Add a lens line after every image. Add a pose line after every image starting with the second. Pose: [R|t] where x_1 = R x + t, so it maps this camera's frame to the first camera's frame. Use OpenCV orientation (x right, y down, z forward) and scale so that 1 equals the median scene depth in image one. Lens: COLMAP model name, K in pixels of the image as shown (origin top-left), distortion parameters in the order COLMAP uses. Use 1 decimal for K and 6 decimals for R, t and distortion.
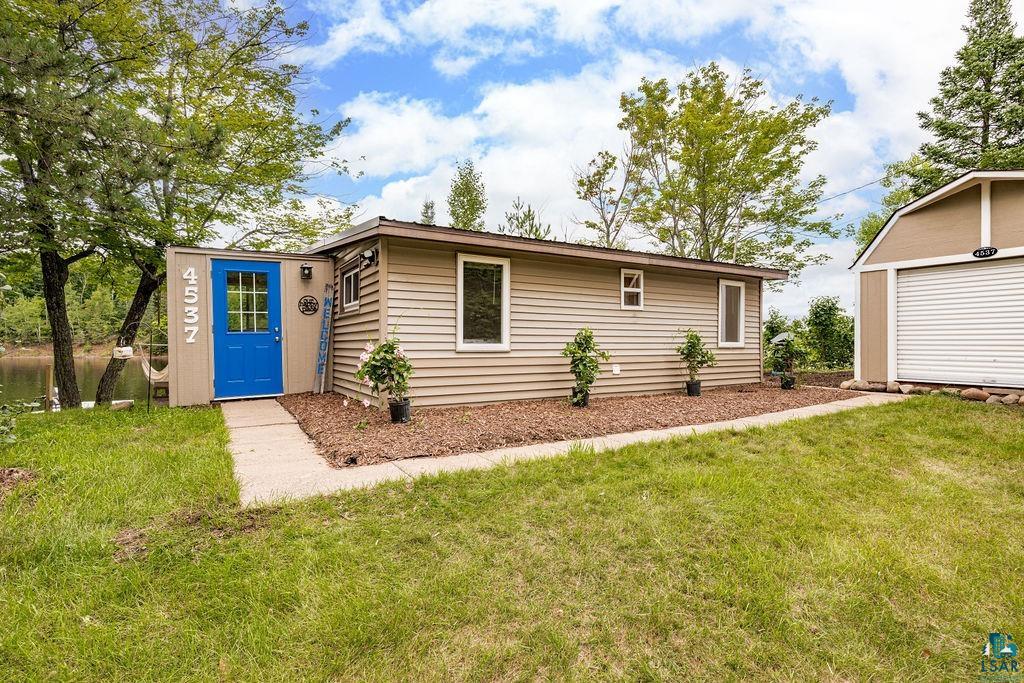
lens RADIAL K [[512.9, 0, 511.2], [0, 512.9, 348.1], [0, 0, 1]] dist [0.000556, 0.000846]
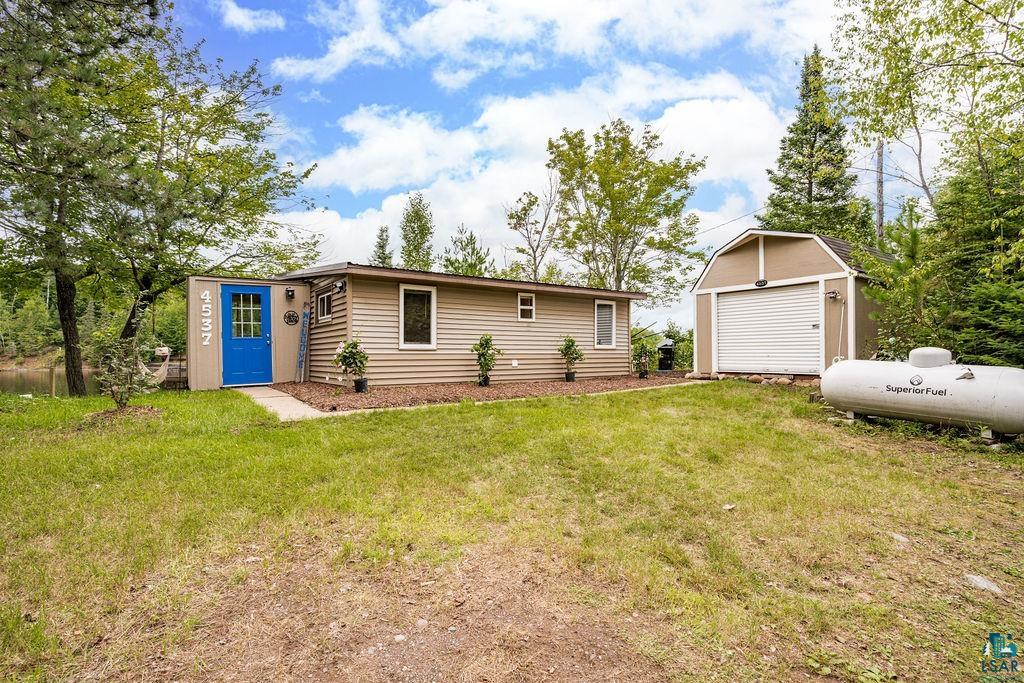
lens RADIAL K [[512.9, 0, 511.2], [0, 512.9, 348.1], [0, 0, 1]] dist [0.000556, 0.000846]
pose [[0.996750, -0.003145, 0.080500, 0.065757], [0.004784, 0.999785, -0.020172, 0.022926], [-0.080419, 0.020491, 0.996550, -0.342912]]
